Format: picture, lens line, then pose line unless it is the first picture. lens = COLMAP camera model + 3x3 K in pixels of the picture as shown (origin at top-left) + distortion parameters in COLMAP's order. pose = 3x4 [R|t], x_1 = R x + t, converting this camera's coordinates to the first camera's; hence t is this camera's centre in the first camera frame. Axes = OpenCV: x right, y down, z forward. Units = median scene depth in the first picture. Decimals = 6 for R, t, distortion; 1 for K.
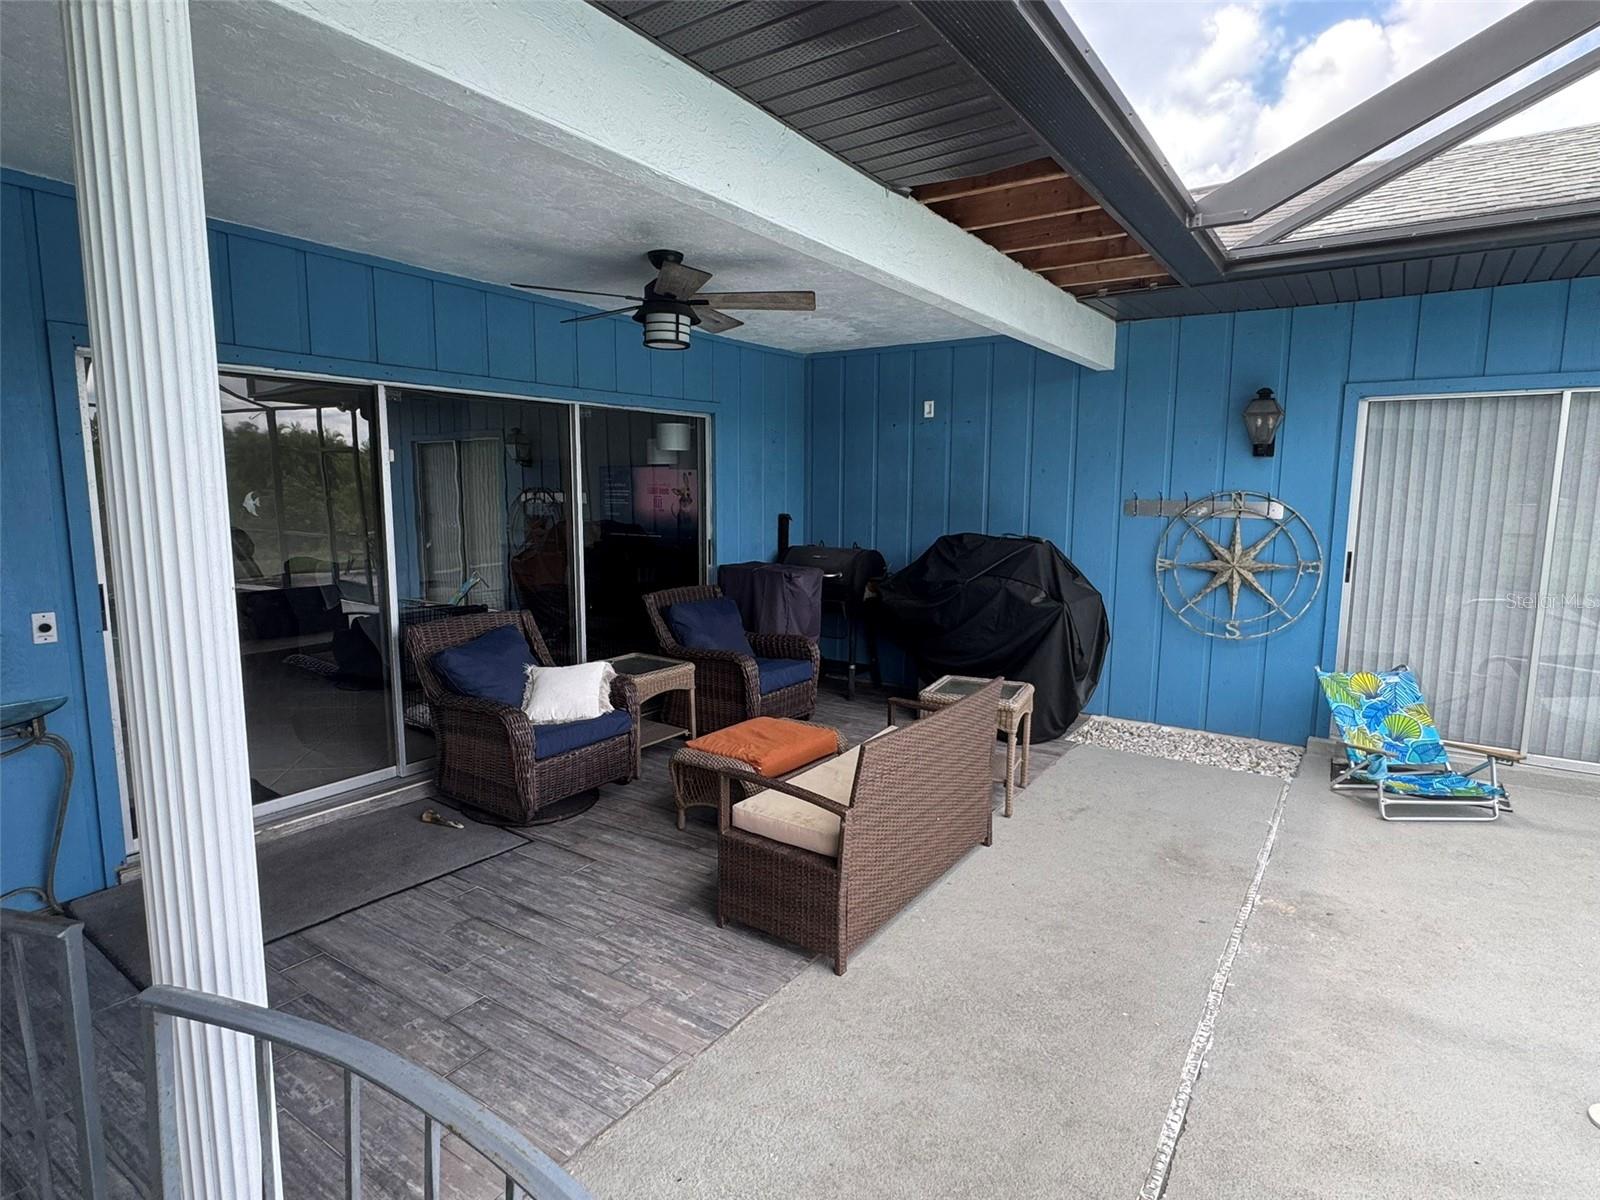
lens RADIAL K [[845.8, 0, 797.9], [0, 845.8, 595.4], [0, 0, 1]] dist [-0.003279, 0.001834]
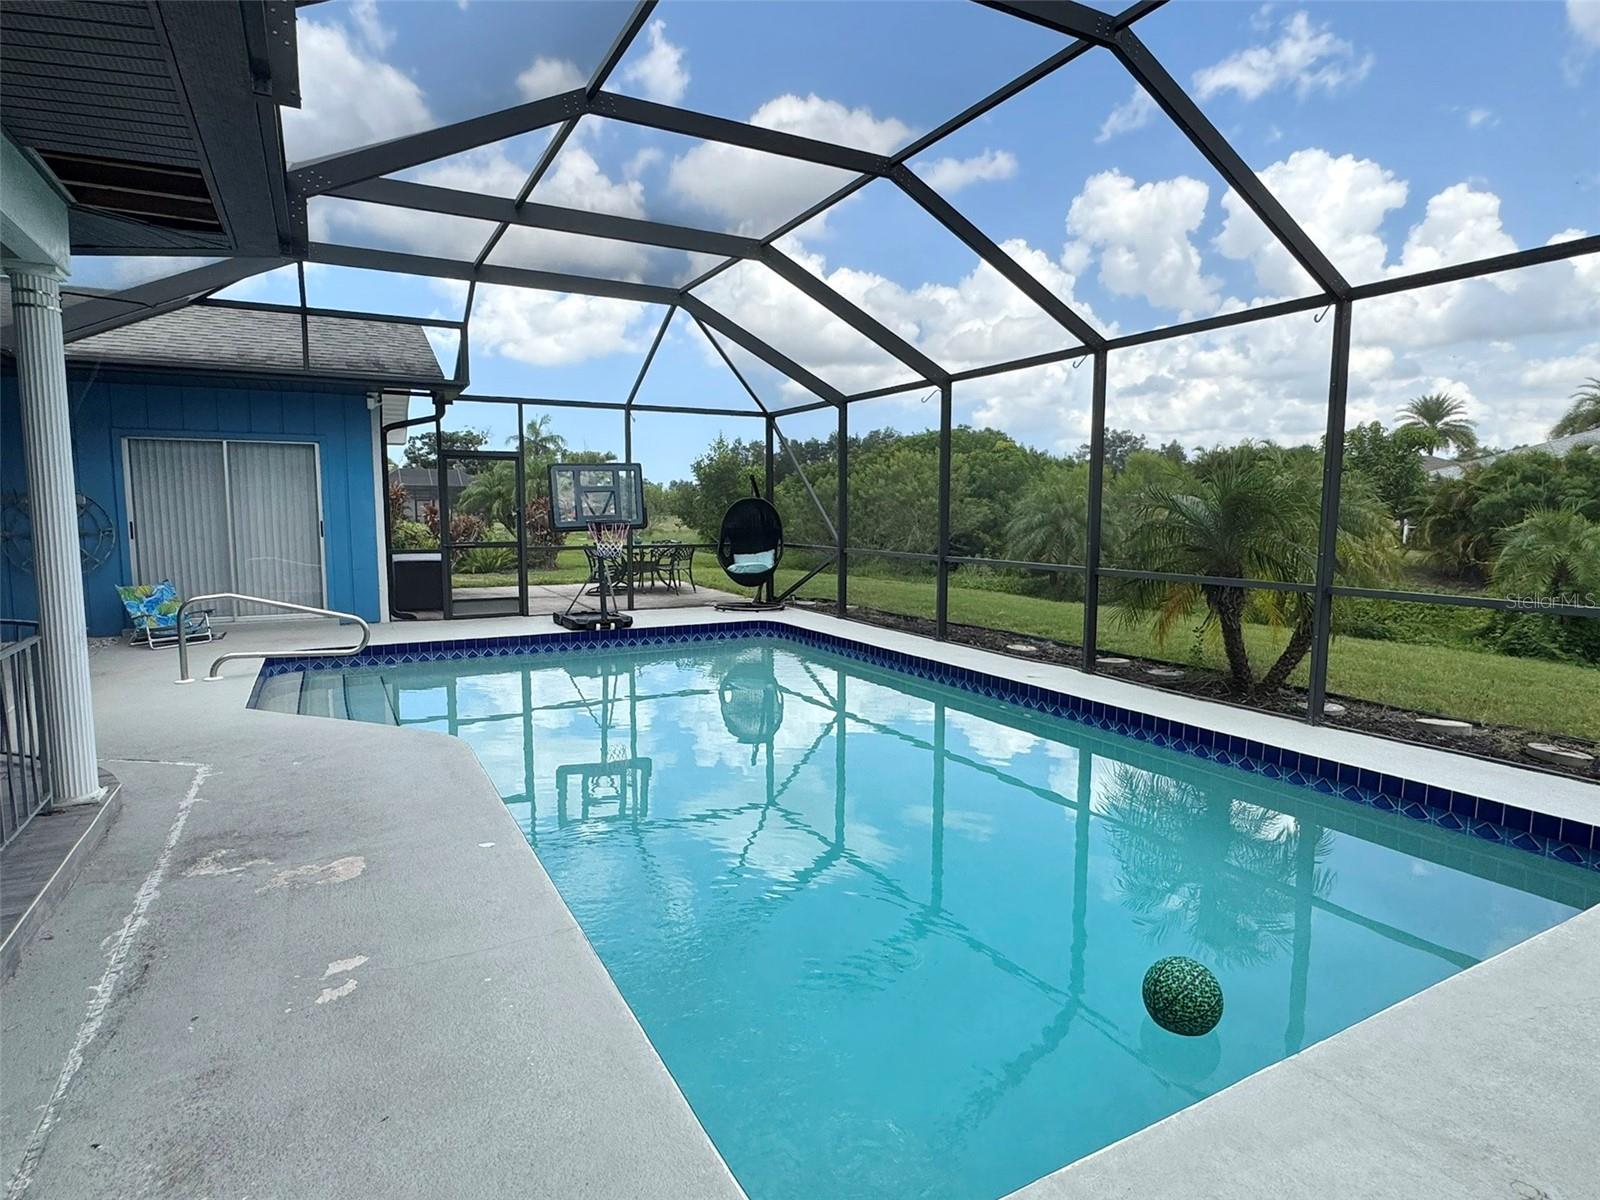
lens RADIAL K [[873.0, 0, 800.0], [0, 873.0, 600.0], [0, 0, 1]] dist [-0.003565, 0.000143]
pose [[0.449804, -0.097452, 0.887795, -0.348829], [0.119207, 0.991686, 0.048460, 0.184532], [-0.885136, 0.084034, 0.457681, -1.044571]]
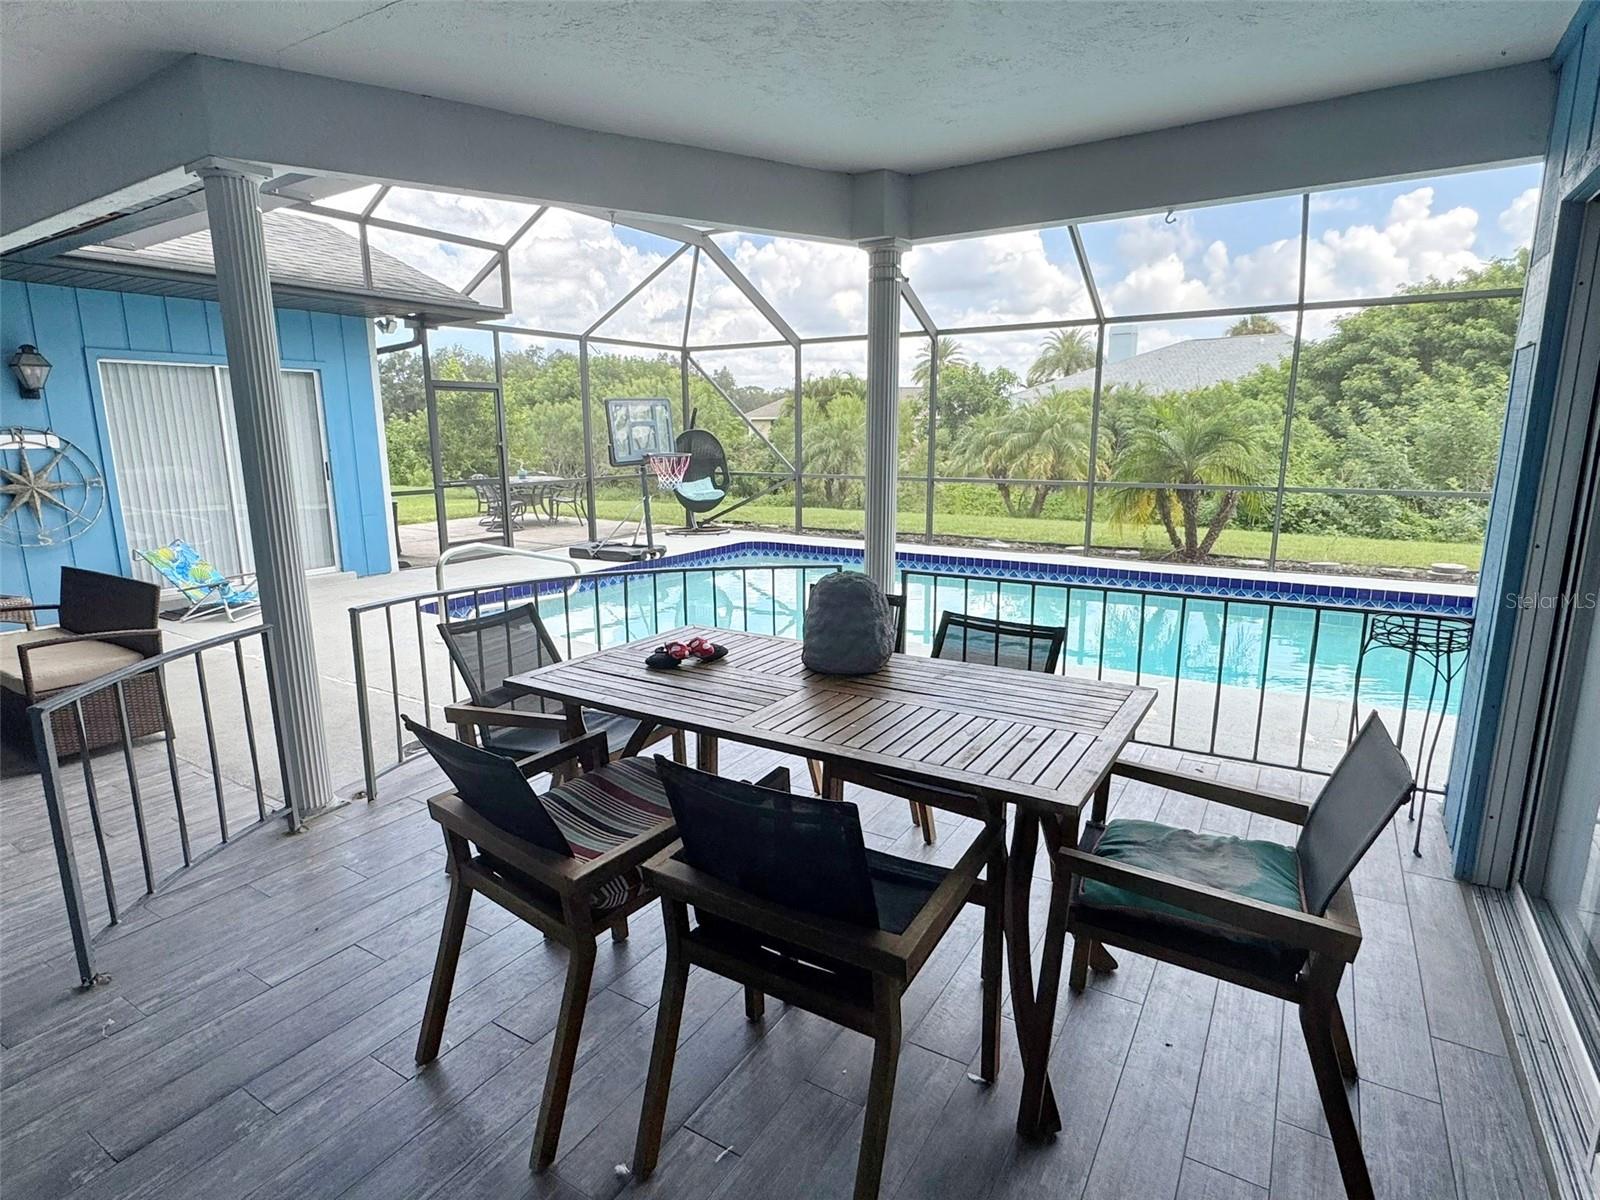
lens RADIAL K [[845.9, 0, 795.1], [0, 845.9, 601.6], [0, 0, 1]] dist [-0.003724, -0.000575]
pose [[-0.042318, -0.204549, 0.977941, -0.786819], [0.136978, 0.968387, 0.208478, 0.023358], [-0.989670, 0.142778, -0.012962, -0.072930]]
